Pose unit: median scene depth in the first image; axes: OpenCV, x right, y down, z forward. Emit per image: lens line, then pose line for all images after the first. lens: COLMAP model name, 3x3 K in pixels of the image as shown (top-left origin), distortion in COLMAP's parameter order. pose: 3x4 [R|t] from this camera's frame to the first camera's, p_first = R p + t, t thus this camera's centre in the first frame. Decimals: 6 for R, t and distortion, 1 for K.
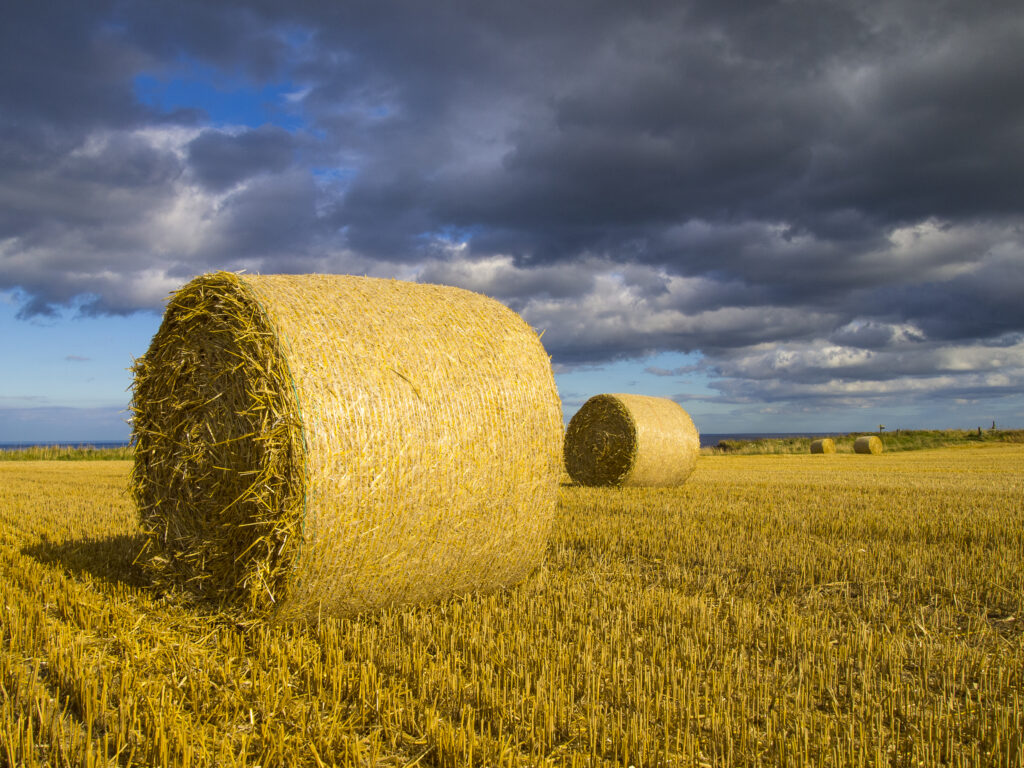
lens RADIAL K [[894.9, 0, 510.6], [0, 894.9, 390.2], [0, 0, 1]] dist [-0.030705, -0.012740]
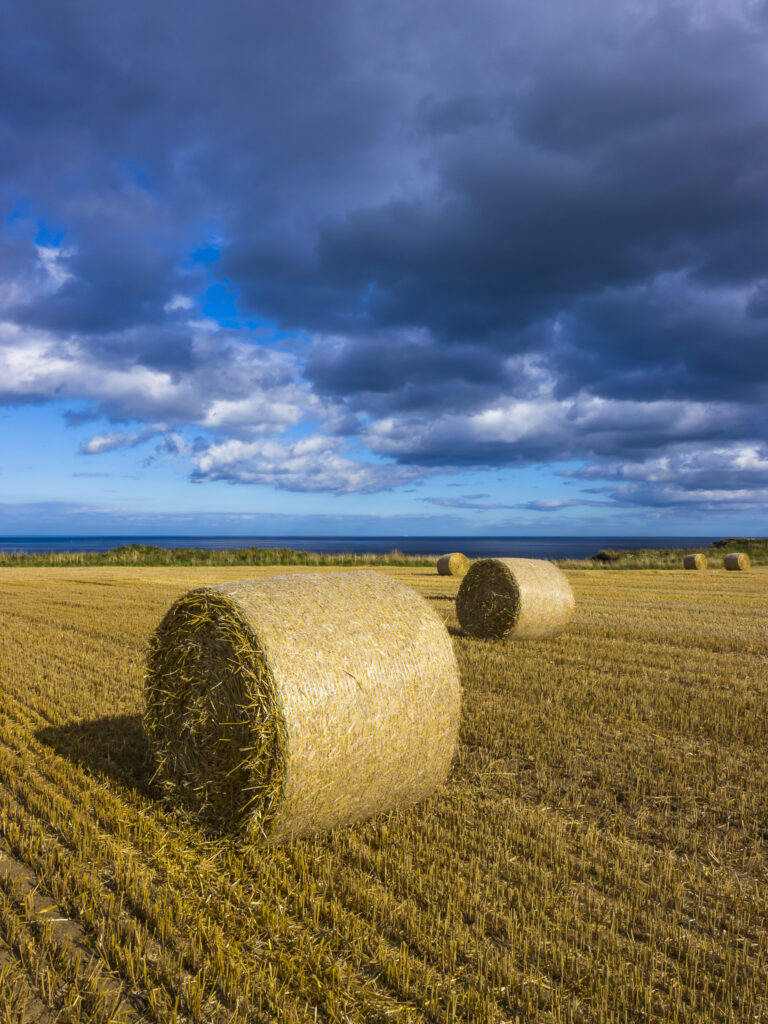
lens RADIAL K [[845.3, 0, 385.2], [0, 845.3, 510.4], [0, 0, 1]] dist [-0.039682, 0.004203]
pose [[0.999670, 0.012581, -0.022414, -0.035991], [-0.011955, 0.999540, 0.027874, -0.301888], [0.022755, -0.027597, 0.999360, -0.321586]]
